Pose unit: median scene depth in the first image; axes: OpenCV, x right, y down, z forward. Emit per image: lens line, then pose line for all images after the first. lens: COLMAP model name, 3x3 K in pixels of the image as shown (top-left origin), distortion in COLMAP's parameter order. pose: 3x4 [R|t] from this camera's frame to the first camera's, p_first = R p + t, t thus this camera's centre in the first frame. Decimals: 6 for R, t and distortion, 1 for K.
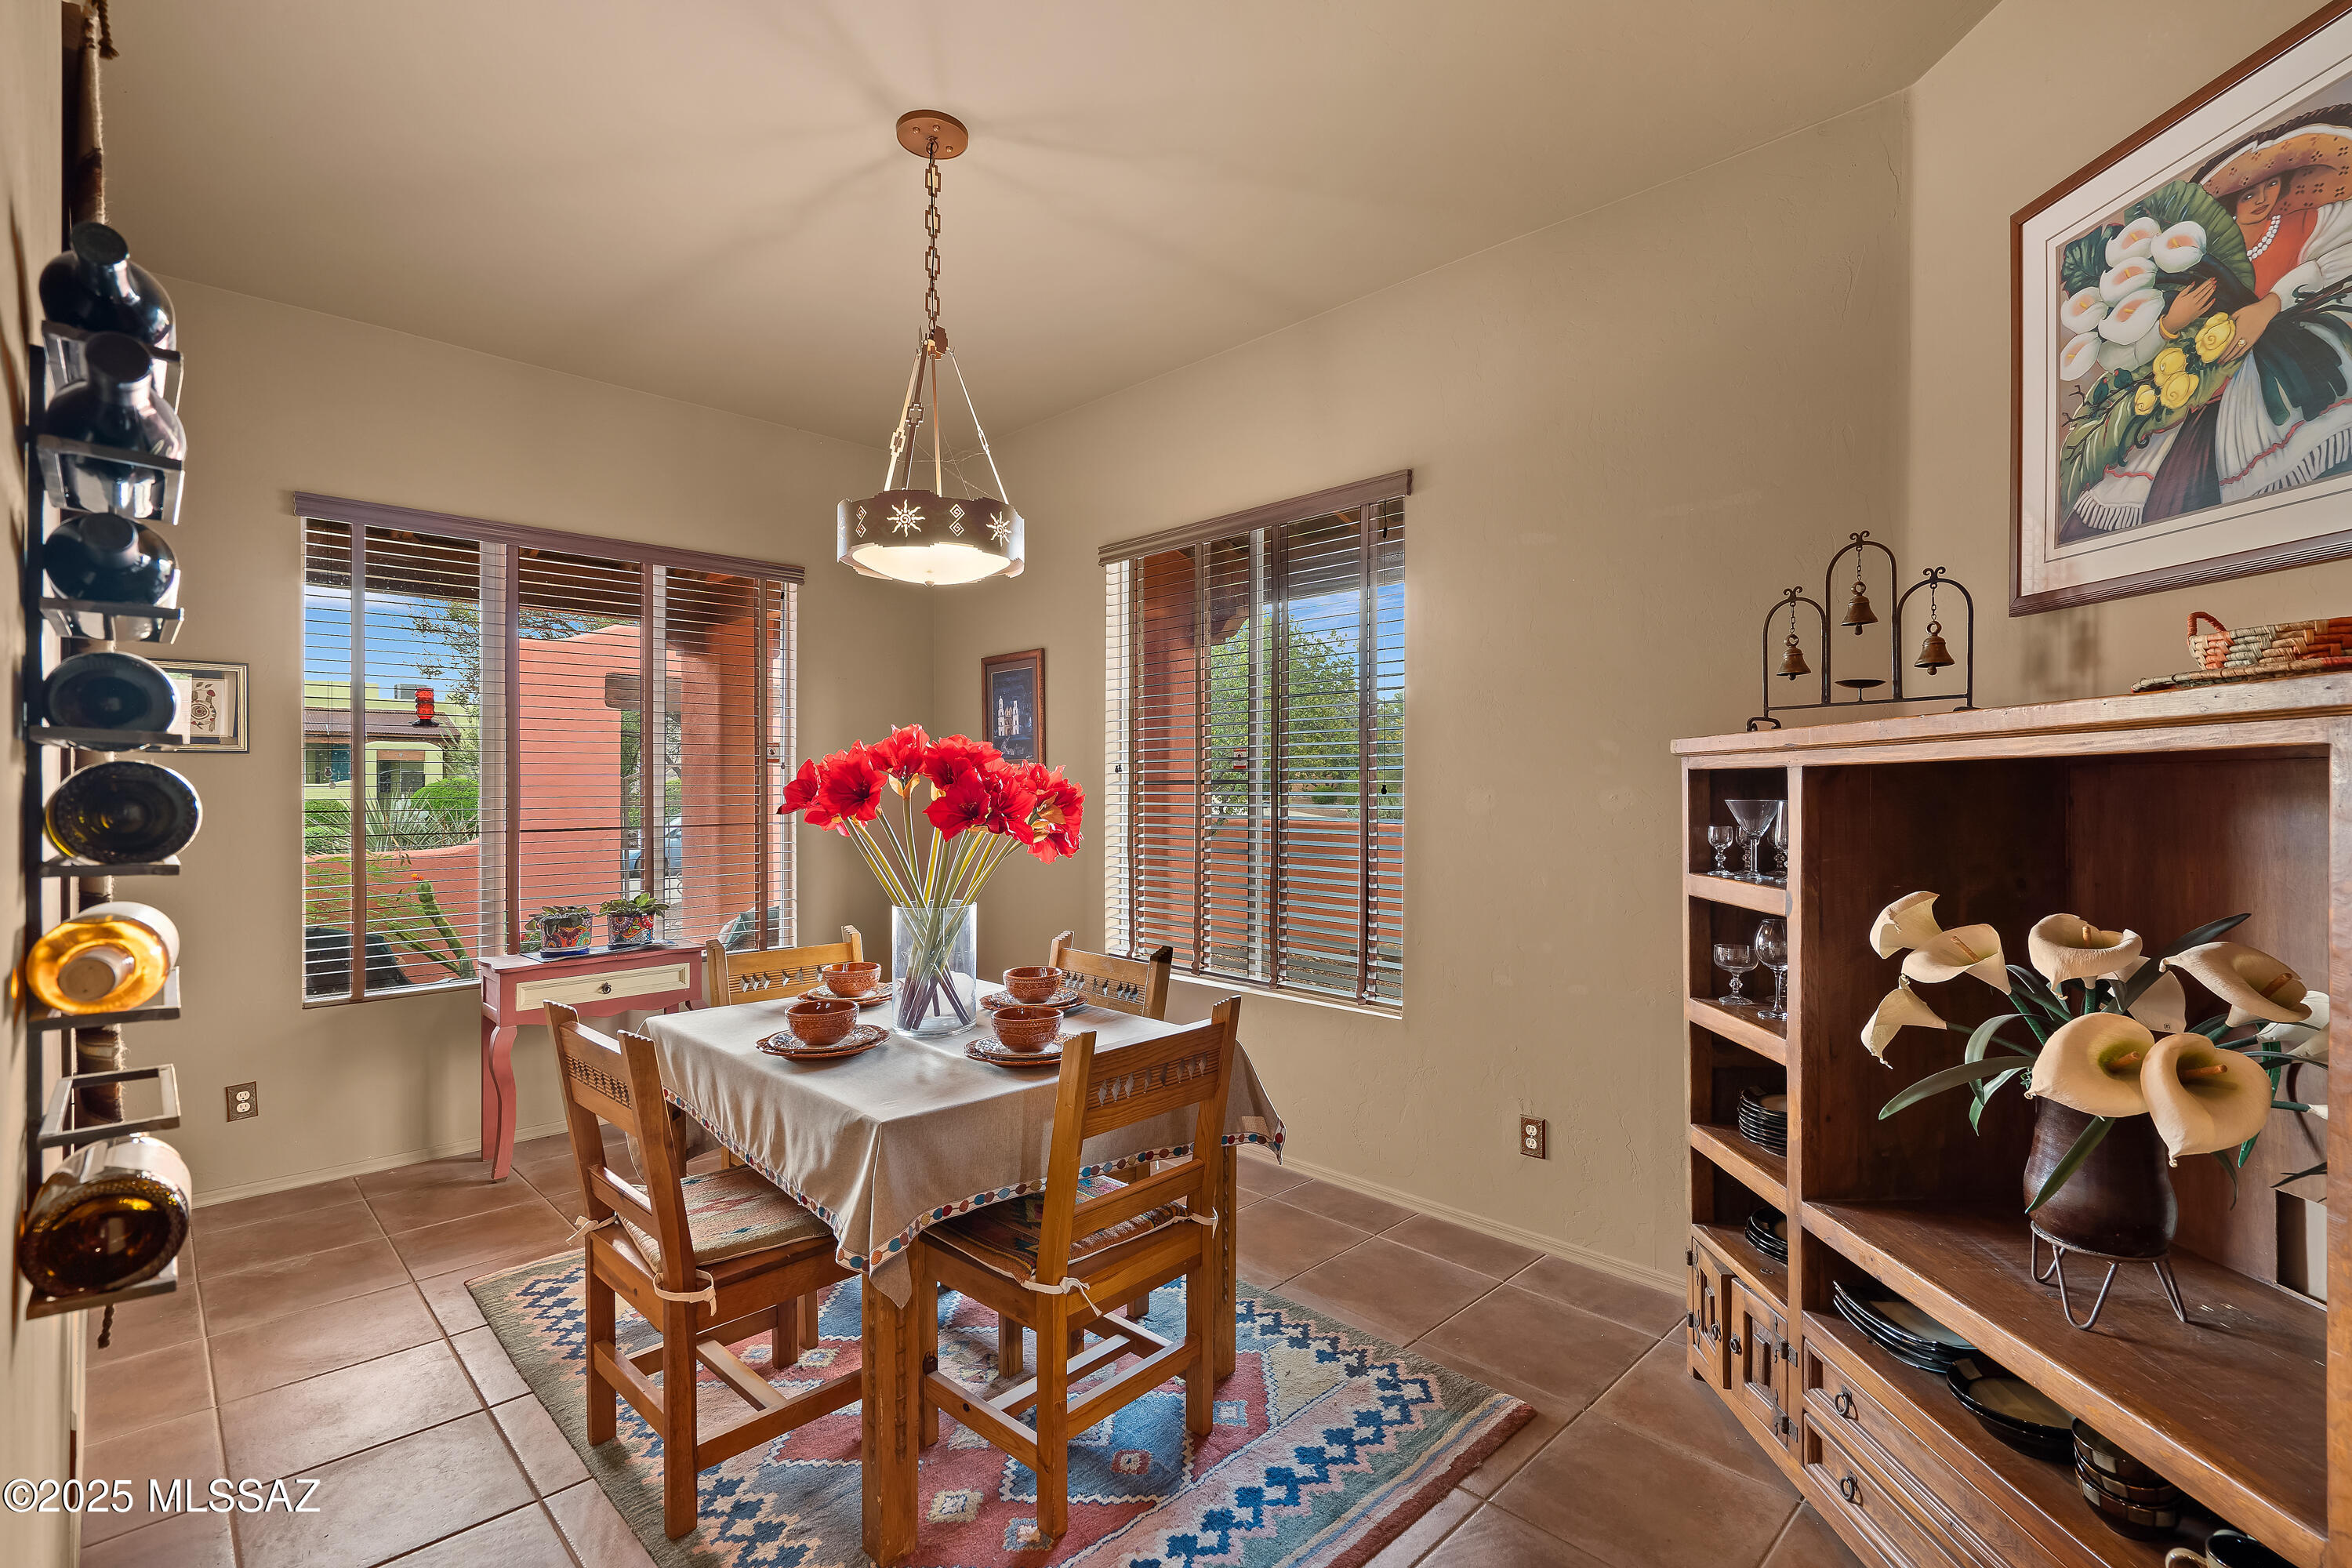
lens RADIAL K [[1069.0, 0, 1175.5], [0, 1069.0, 793.0], [0, 0, 1]] dist [-0.003713, 0.000619]
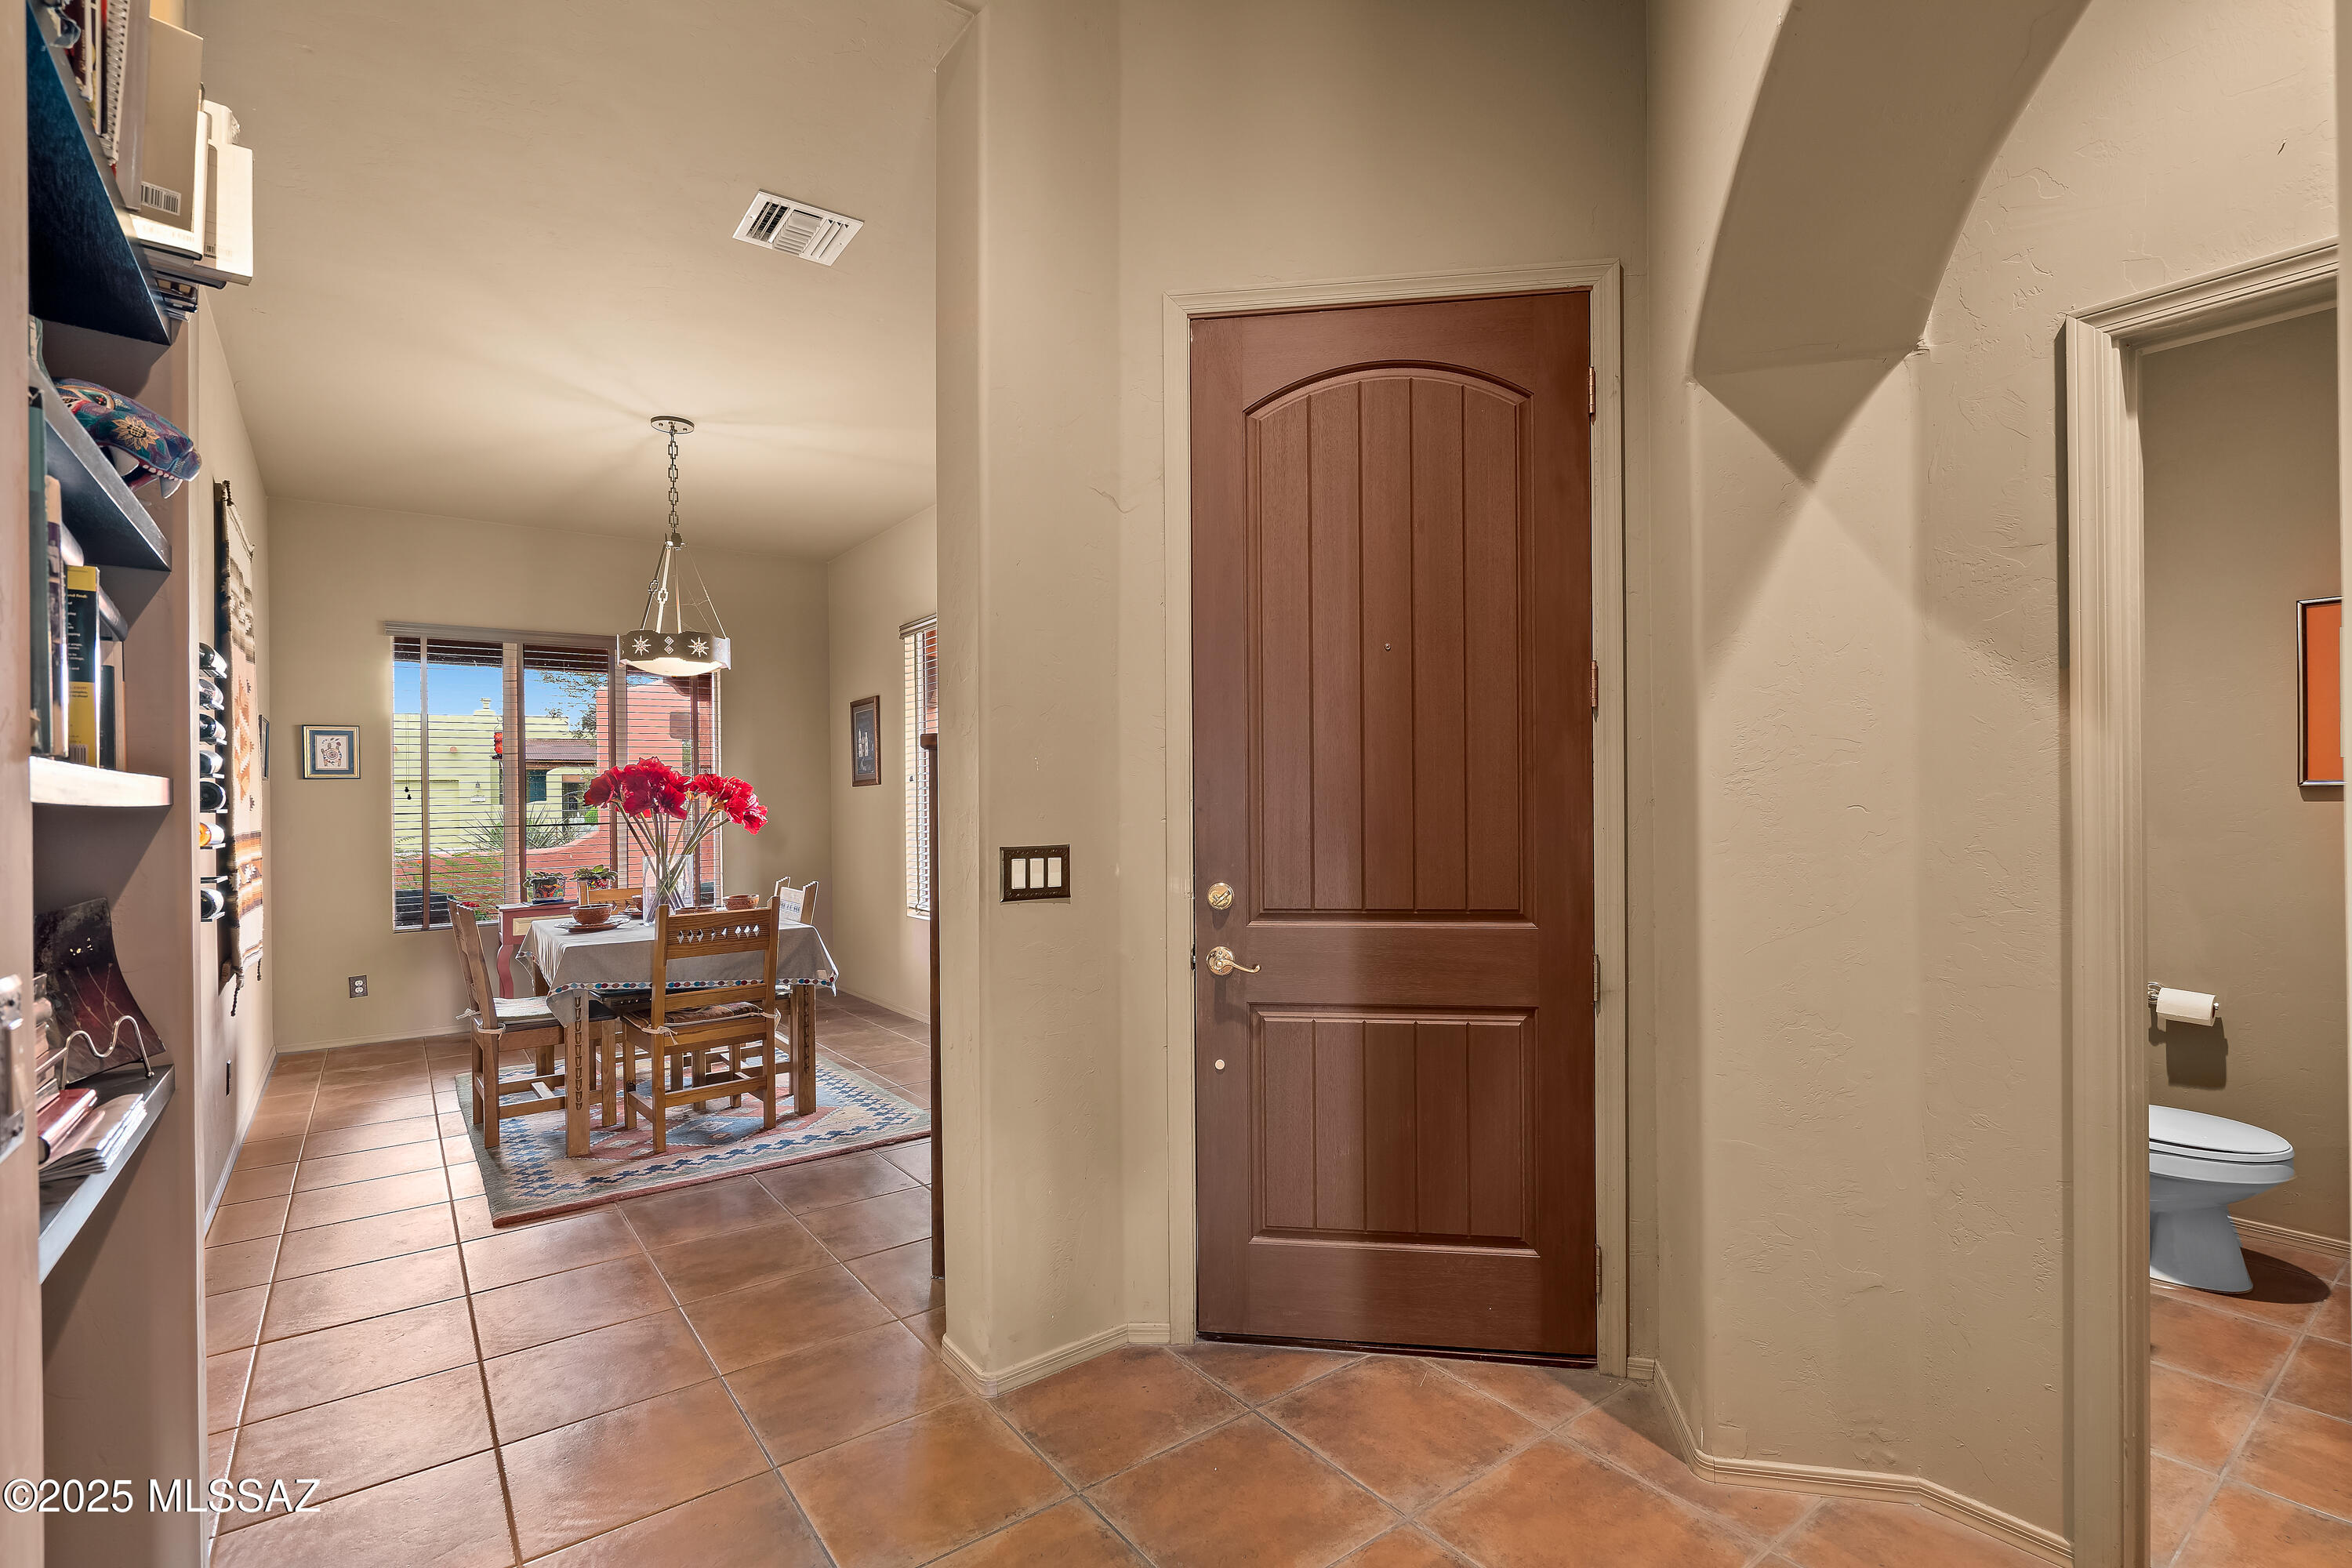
lens RADIAL K [[1069.0, 0, 1179.2], [0, 1069.0, 797.5], [0, 0, 1]] dist [-0.003713, 0.000619]
pose [[0.990604, -0.014872, -0.135953, 0.912373], [0.014113, 0.999879, -0.006544, 0.031112], [0.136034, 0.004564, 0.990694, -0.700268]]
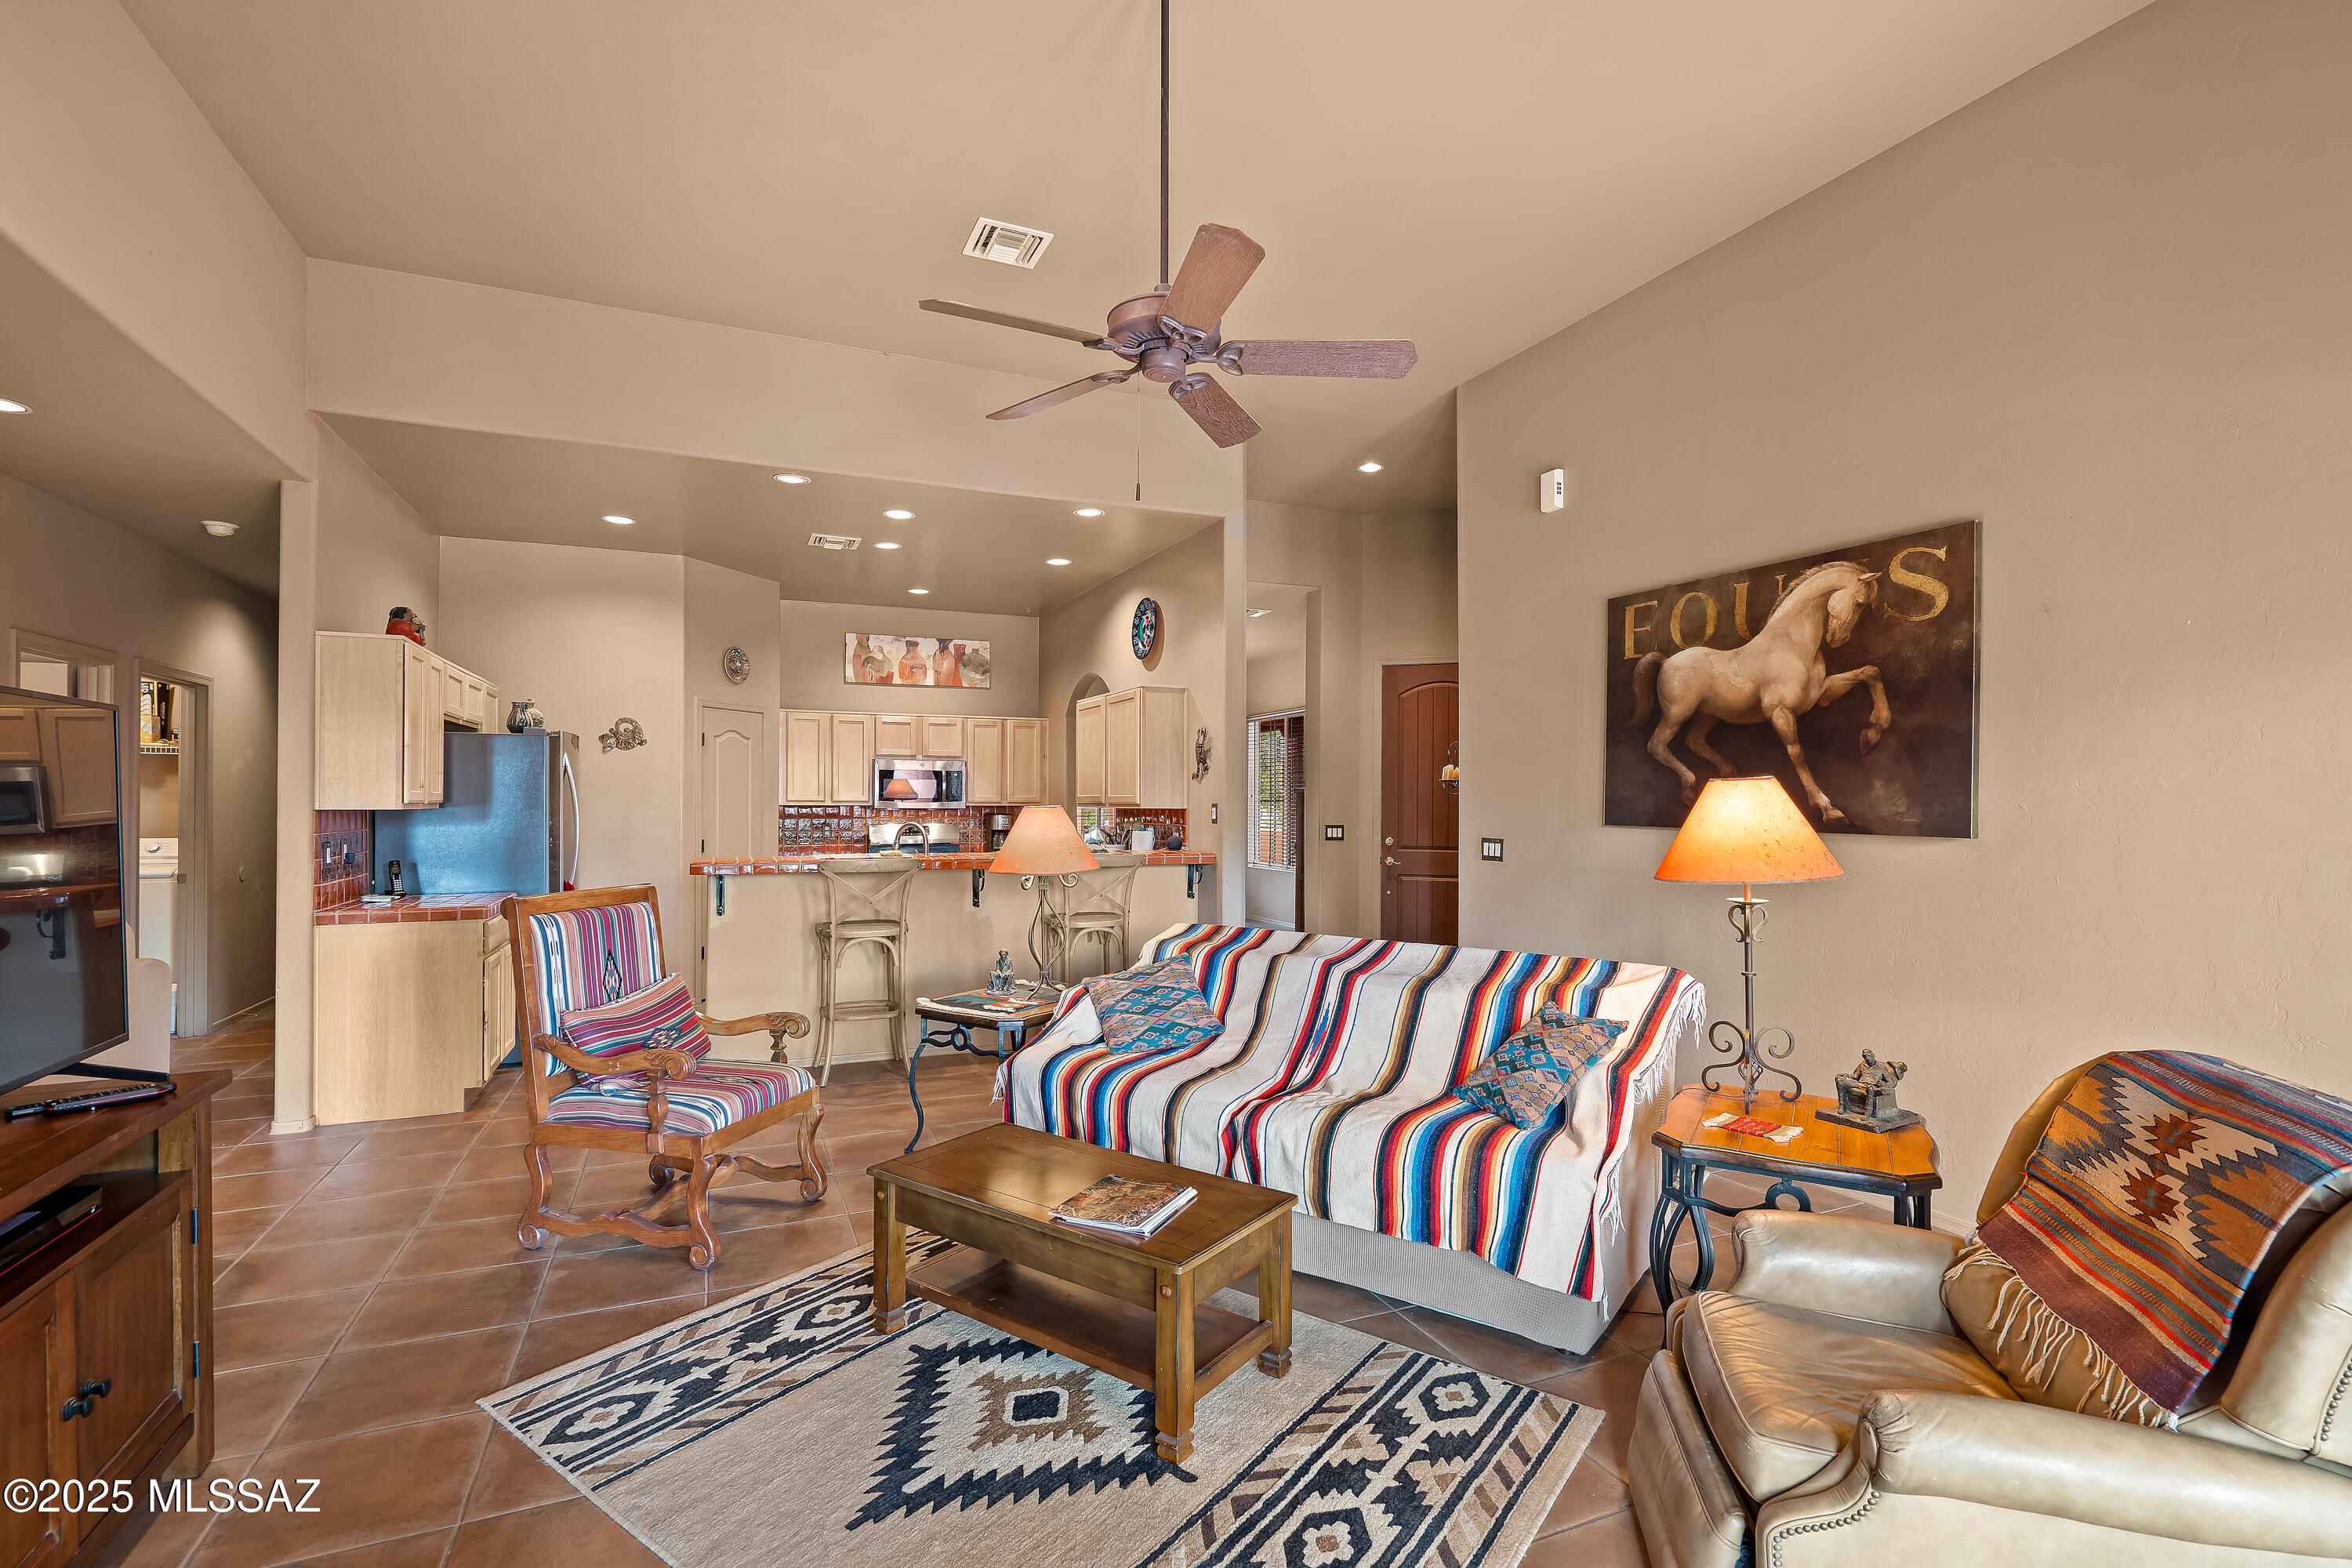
lens RADIAL K [[1069.0, 0, 1168.0], [0, 1069.0, 786.9], [0, 0, 1]] dist [-0.003713, 0.000619]
pose [[0.929742, -0.003831, -0.368191, 1.394371], [-0.003361, 0.999816, -0.018888, 0.012613], [0.368196, 0.018798, 0.929558, -3.034934]]
